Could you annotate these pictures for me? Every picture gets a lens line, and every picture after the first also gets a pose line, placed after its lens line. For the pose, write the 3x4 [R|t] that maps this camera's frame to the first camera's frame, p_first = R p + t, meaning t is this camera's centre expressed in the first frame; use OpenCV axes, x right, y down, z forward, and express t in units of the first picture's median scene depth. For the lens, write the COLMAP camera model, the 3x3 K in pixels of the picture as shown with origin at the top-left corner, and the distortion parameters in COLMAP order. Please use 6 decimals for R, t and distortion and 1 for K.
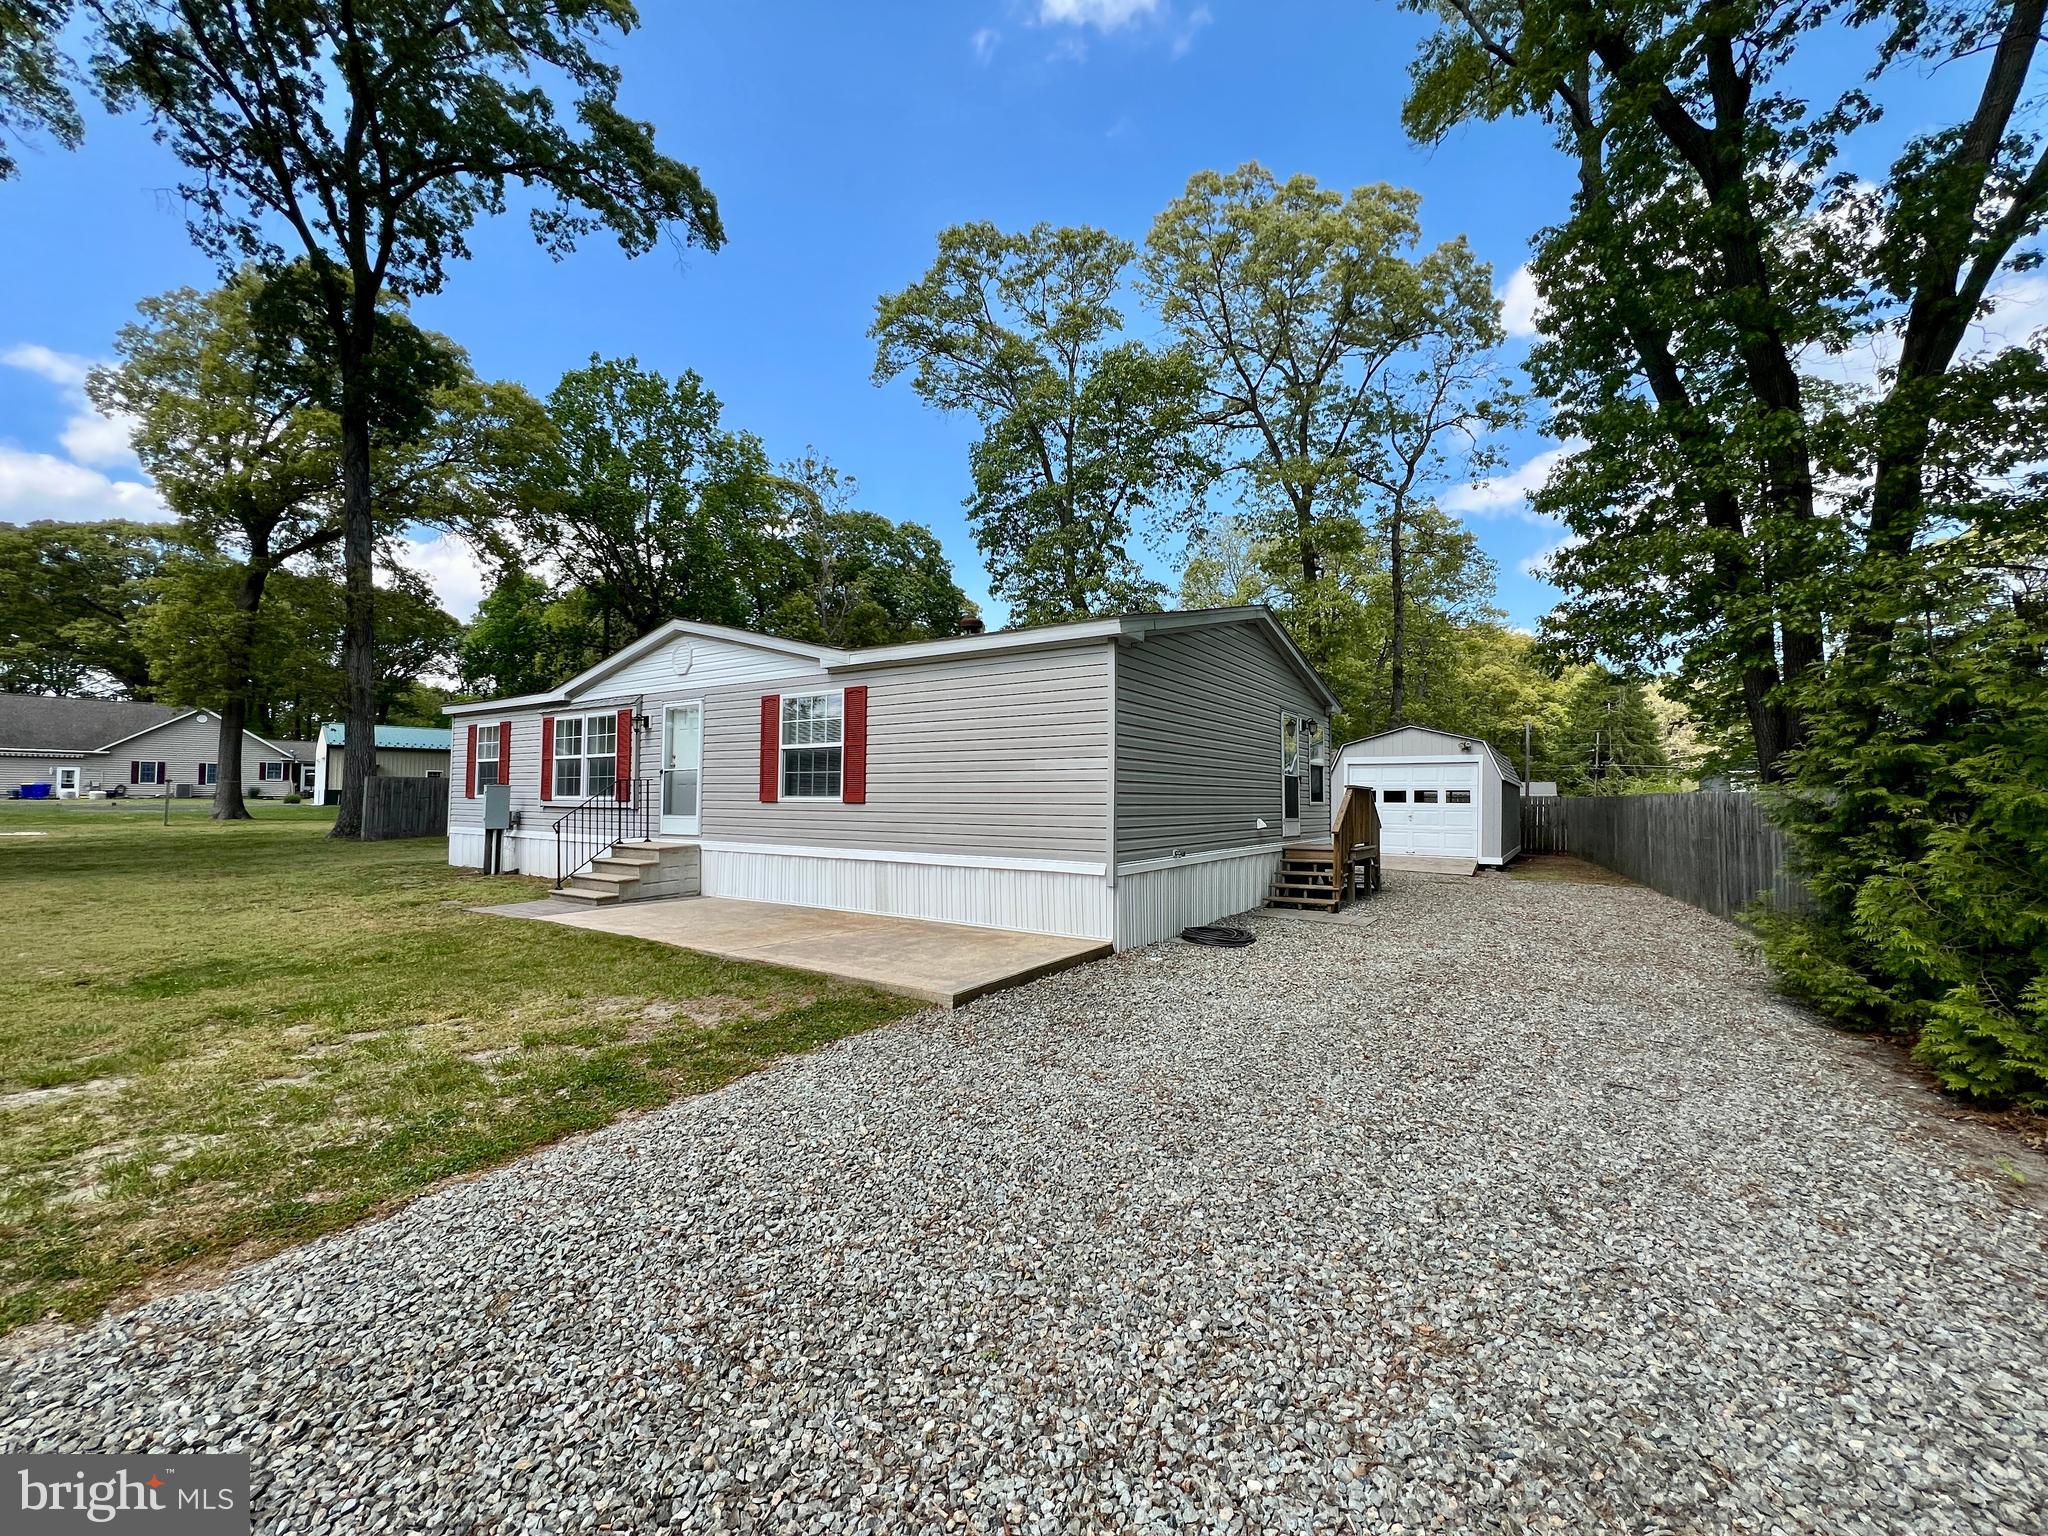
lens RADIAL K [[817.8, 0, 1025.4], [0, 817.8, 767.7], [0, 0, 1]] dist [0.000732, -0.000428]
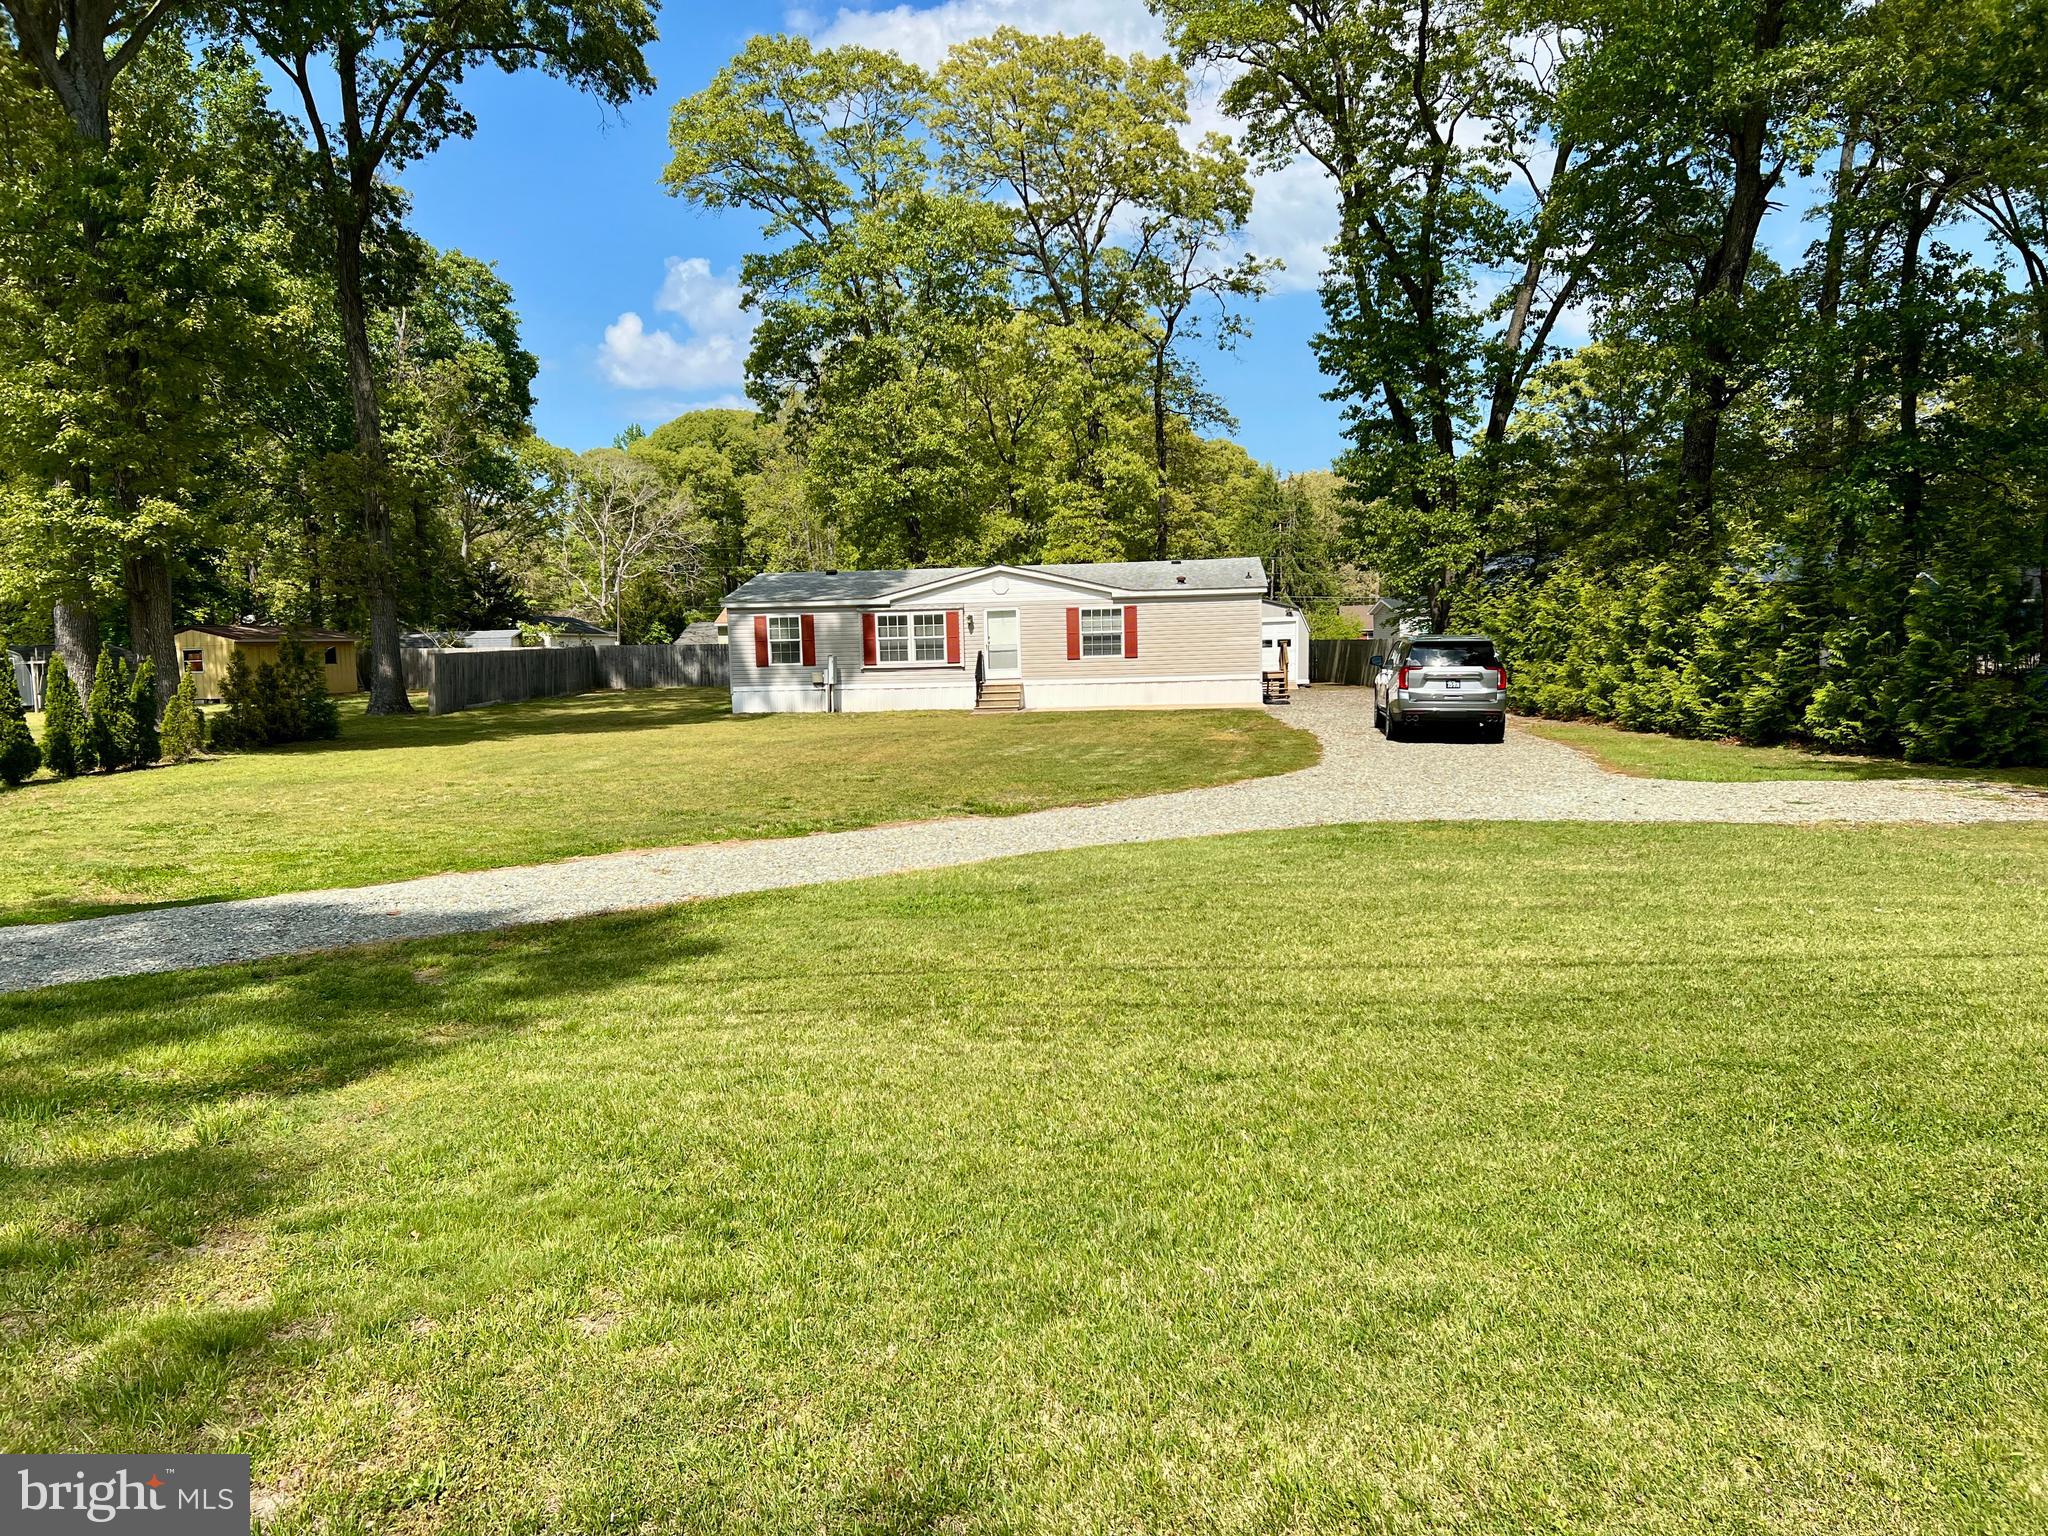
lens RADIAL K [[1546.9, 0, 1024.0], [0, 1546.9, 768.0], [0, 0, 1]] dist [0.053616, -0.053185]
pose [[0.878062, -0.070095, 0.473385, -1.611753], [0.015249, 0.992811, 0.118721, -0.106092], [-0.478303, -0.097026, 0.872819, -1.676160]]
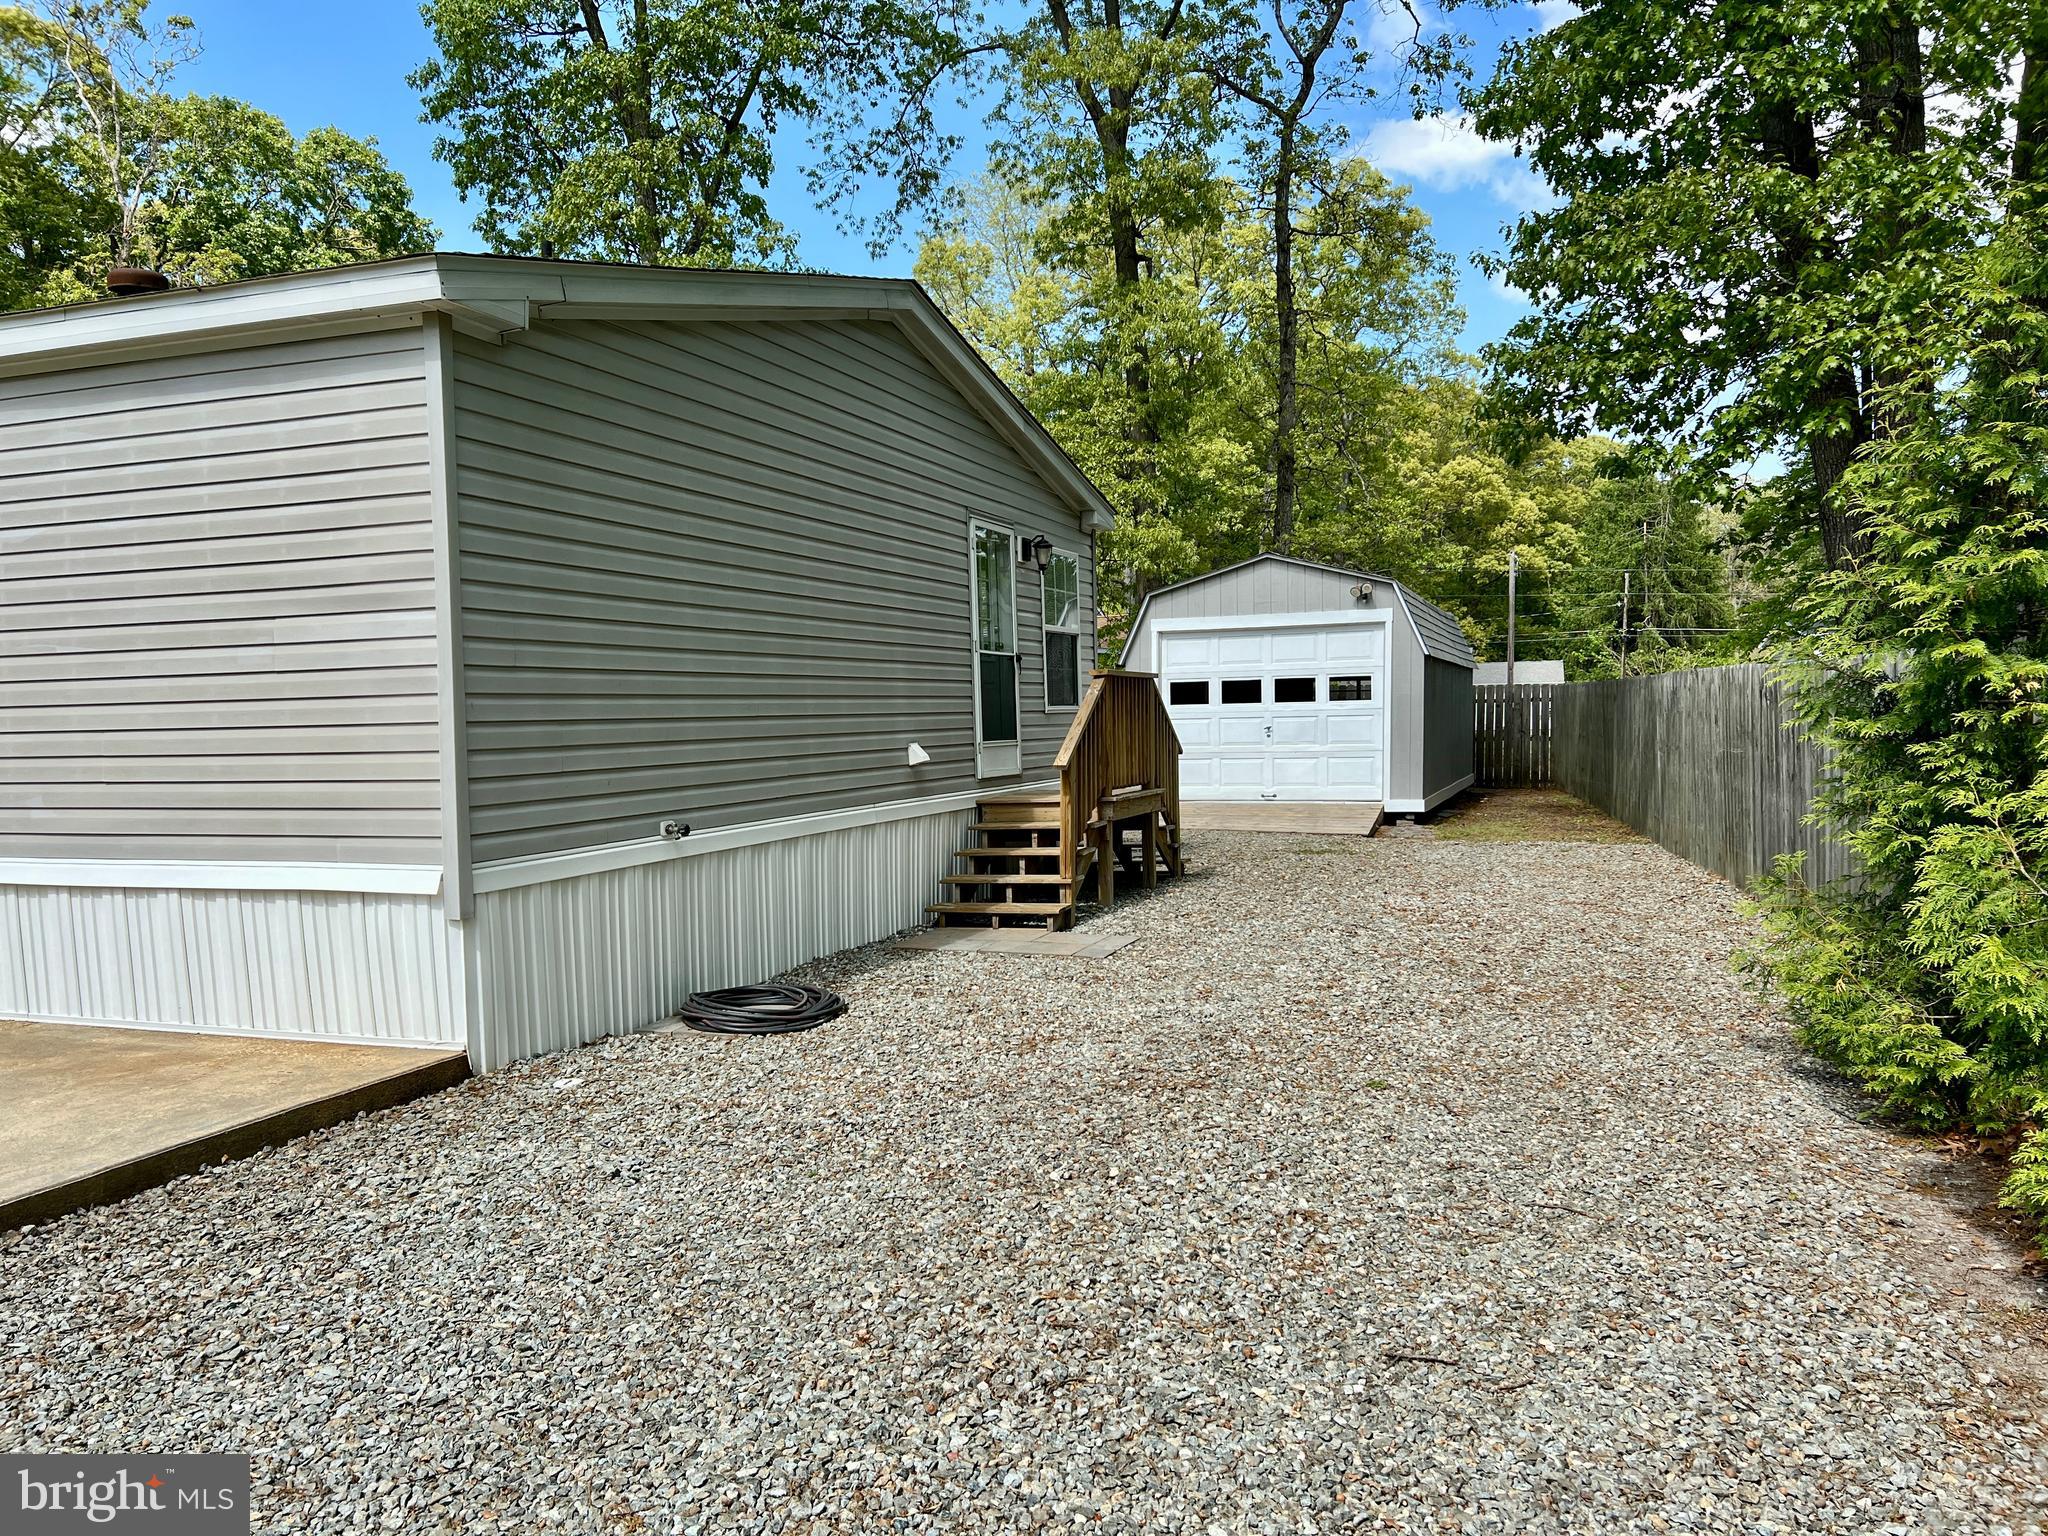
lens RADIAL K [[1546.9, 0, 1024.0], [0, 1546.9, 768.0], [0, 0, 1]] dist [0.053616, -0.053185]
pose [[0.971363, -0.037520, 0.234617, 0.098782], [0.019816, 0.996806, 0.077367, 0.006033], [-0.236771, -0.070502, 0.969004, 0.080932]]
